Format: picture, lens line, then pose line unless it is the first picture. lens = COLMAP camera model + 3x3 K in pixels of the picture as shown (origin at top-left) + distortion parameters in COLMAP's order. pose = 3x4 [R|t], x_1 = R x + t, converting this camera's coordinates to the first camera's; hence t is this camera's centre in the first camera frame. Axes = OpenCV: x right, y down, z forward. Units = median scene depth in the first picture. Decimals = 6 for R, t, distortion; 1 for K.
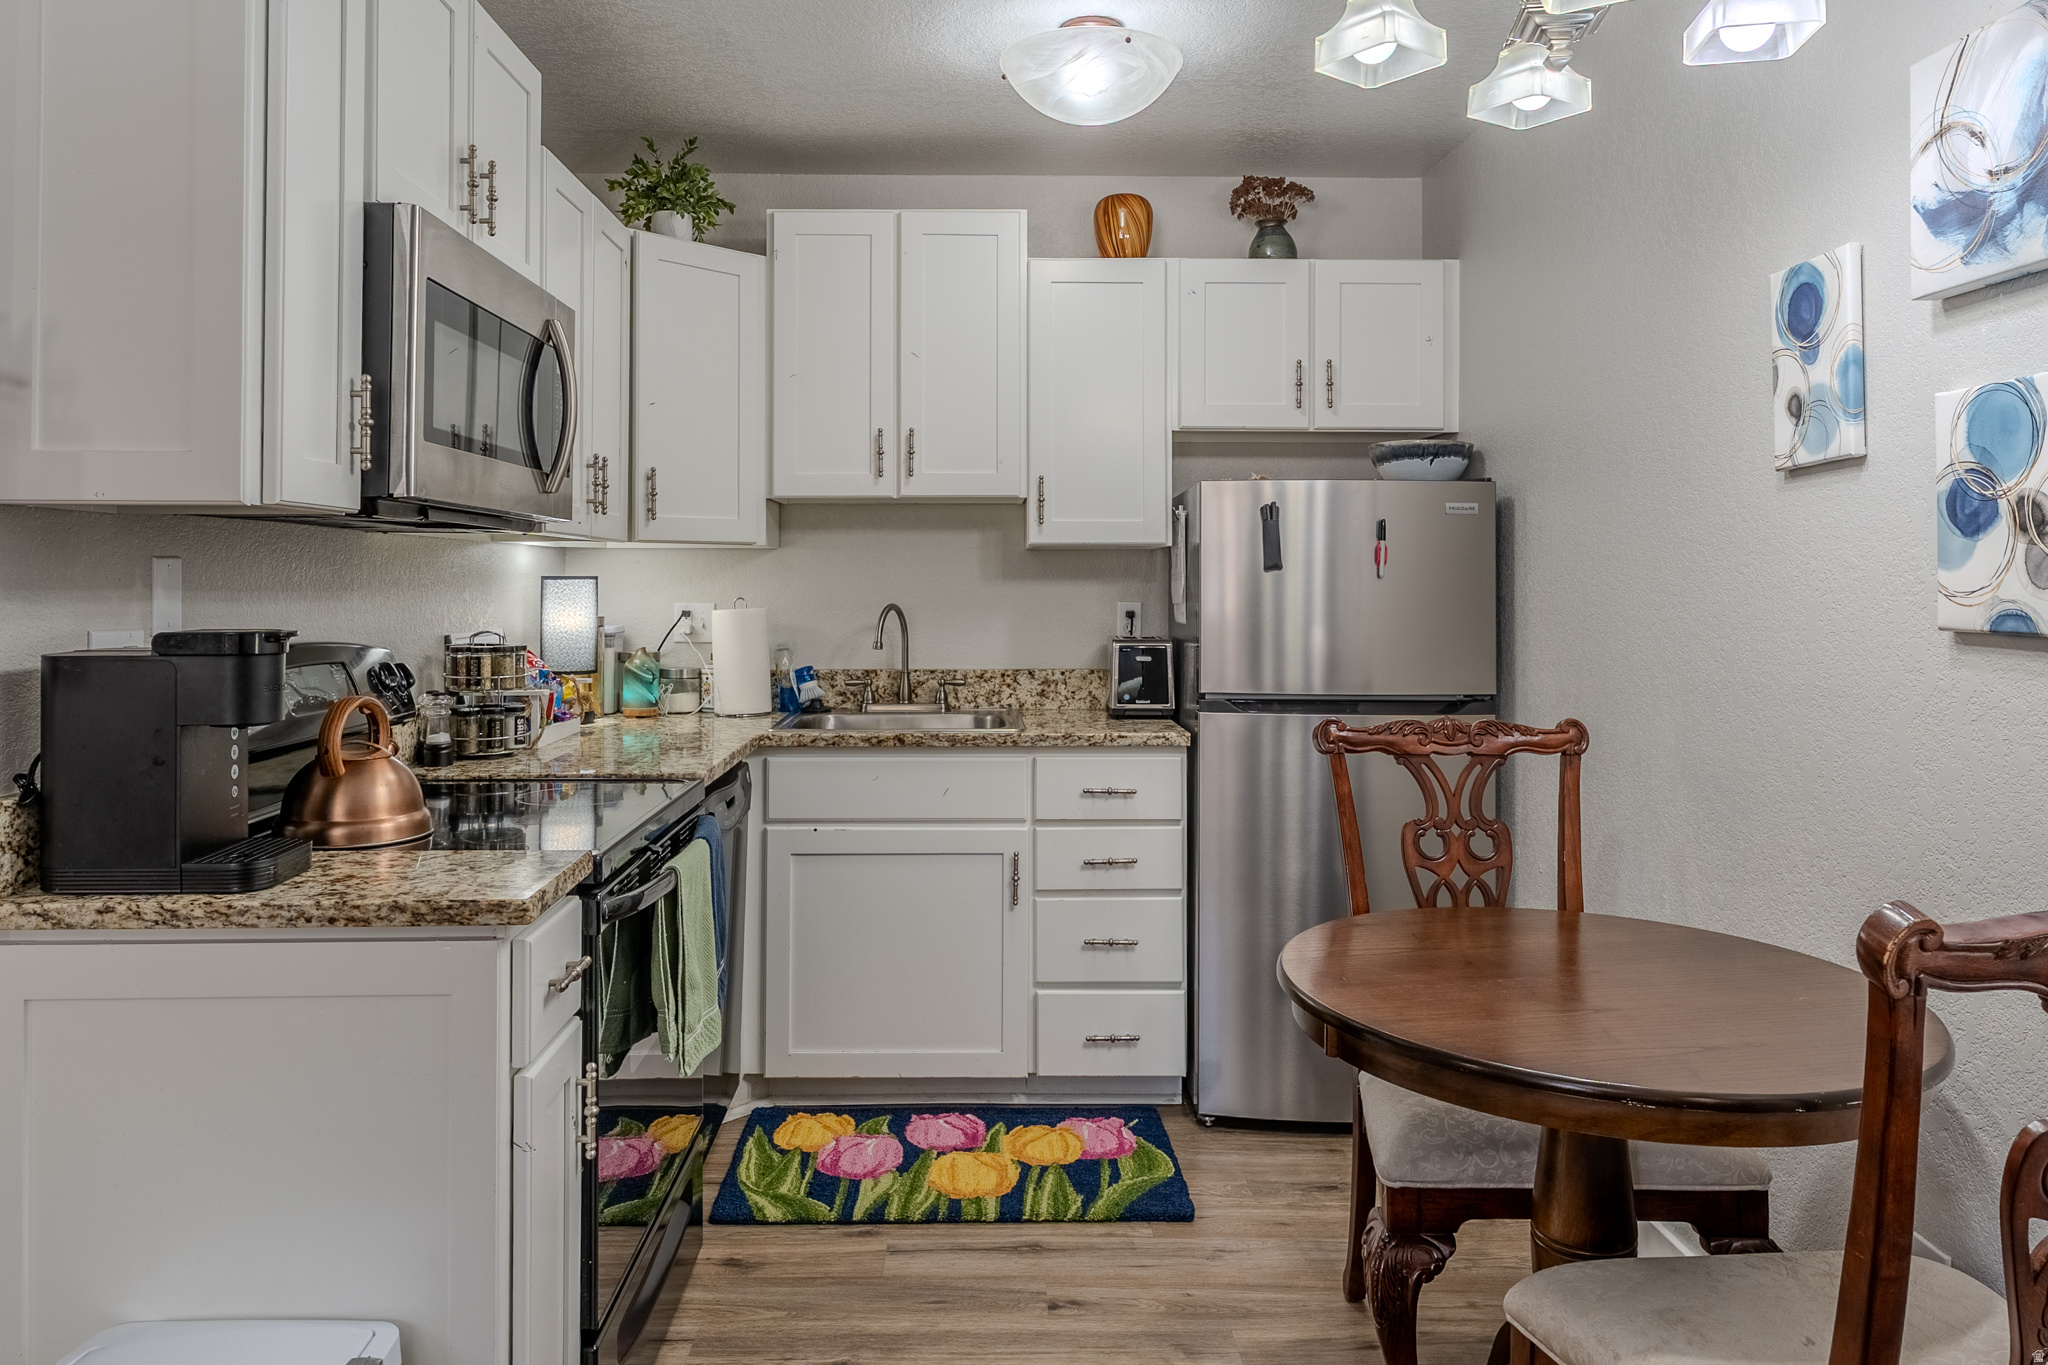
lens RADIAL K [[1405.3, 0, 1004.0], [0, 1405.3, 576.0], [0, 0, 1]] dist [-0.005176, -0.007674]
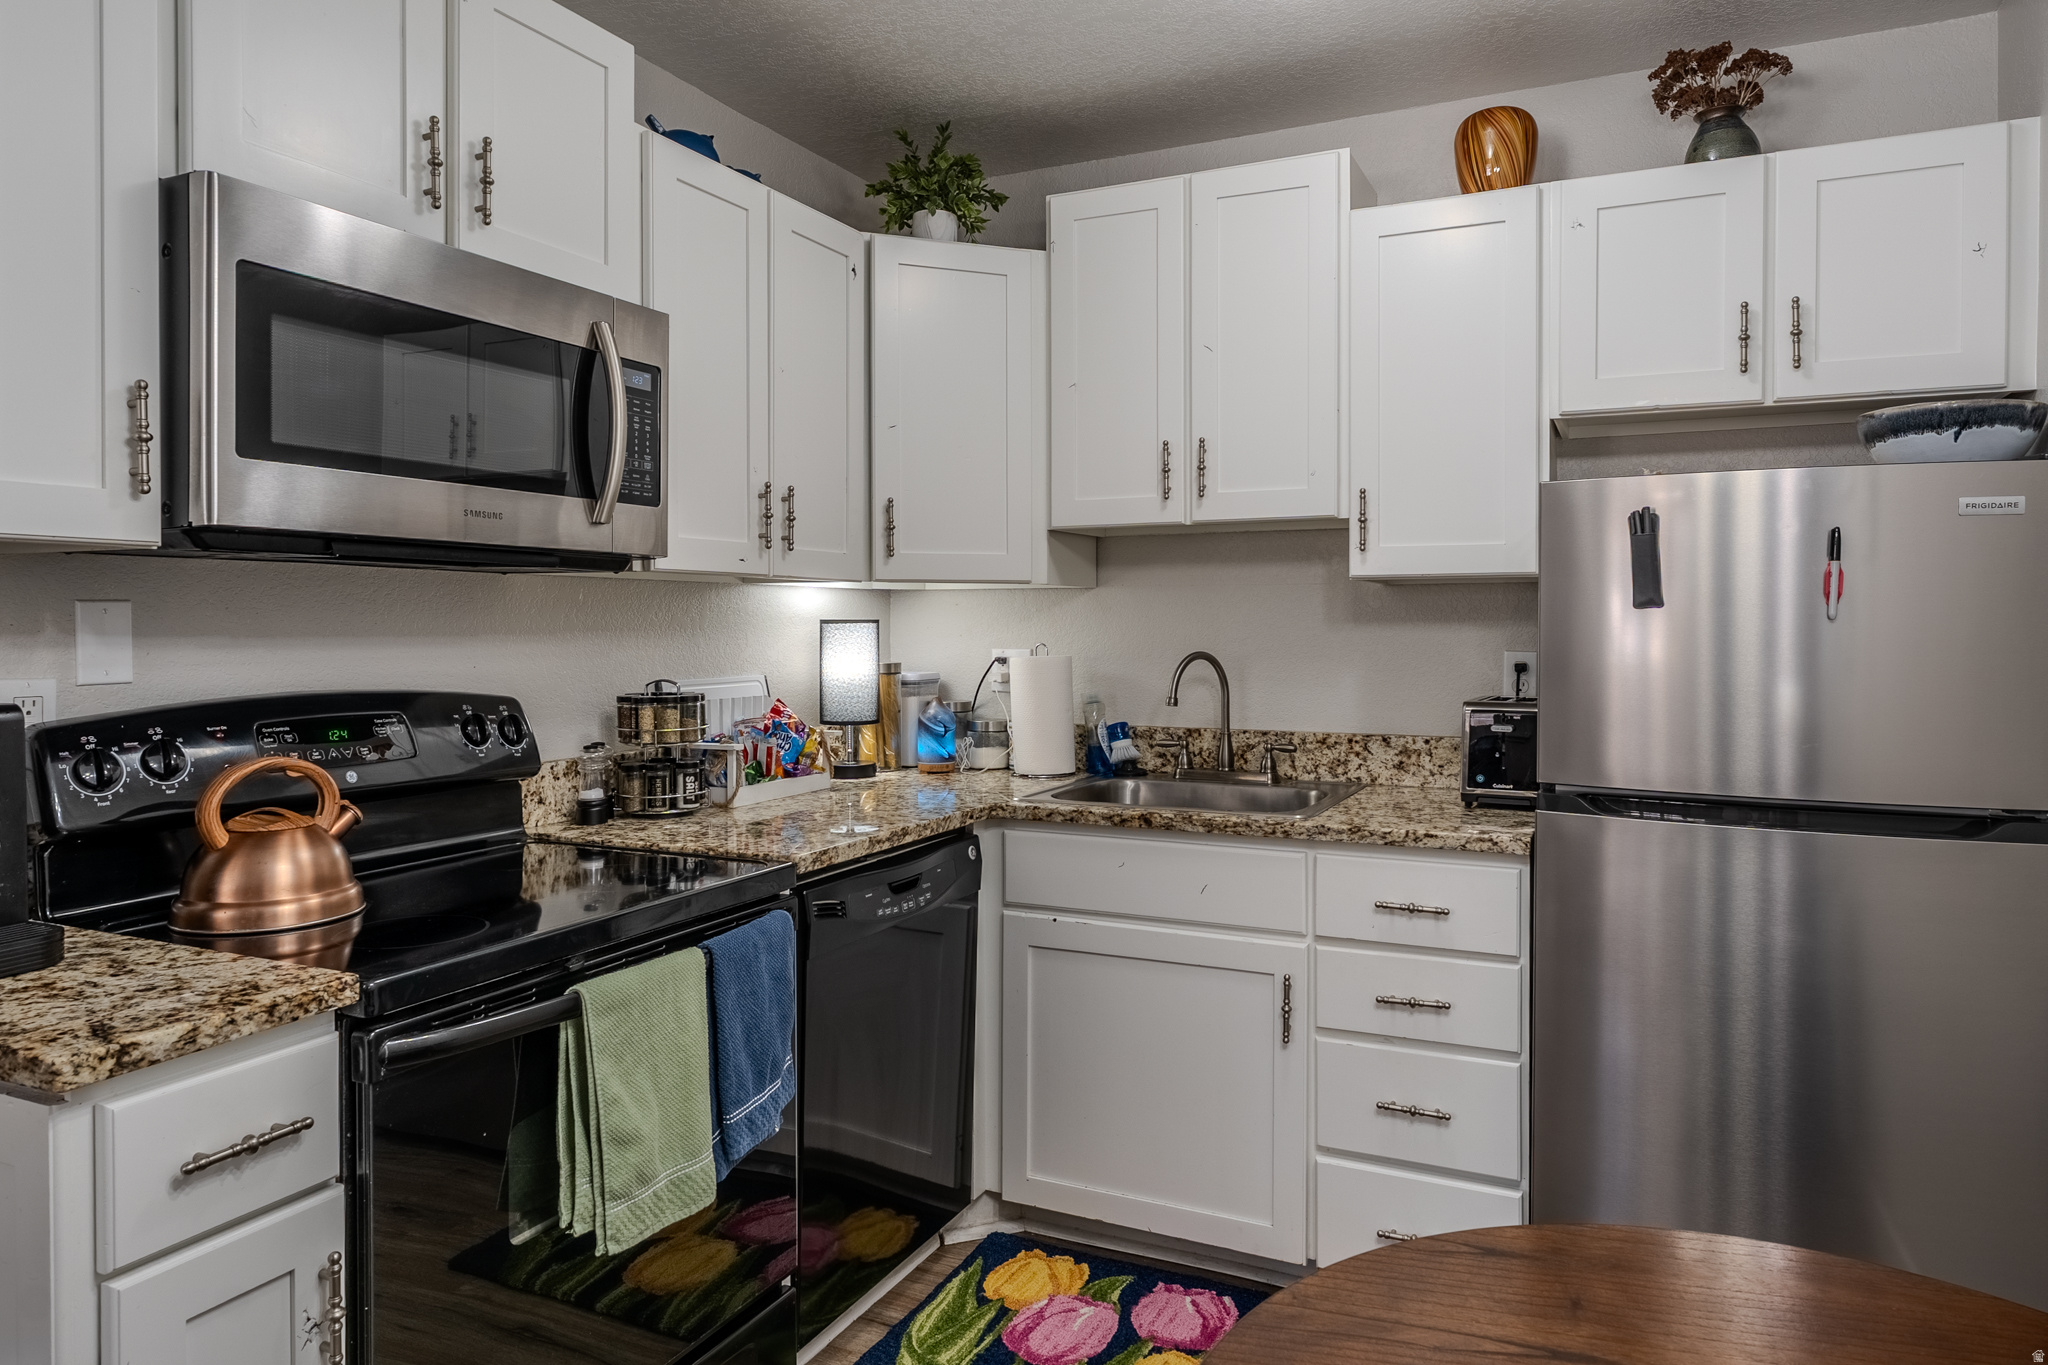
lens RADIAL K [[1303.7, 0, 1026.7], [0, 1303.7, 644.2], [0, 0, 1]] dist [0.003992, -0.008536]
pose [[0.893987, 0.005498, -0.448060, 0.186384], [0.003394, 0.999813, 0.019040, 0.000258], [0.448081, -0.018542, 0.893801, 0.274417]]
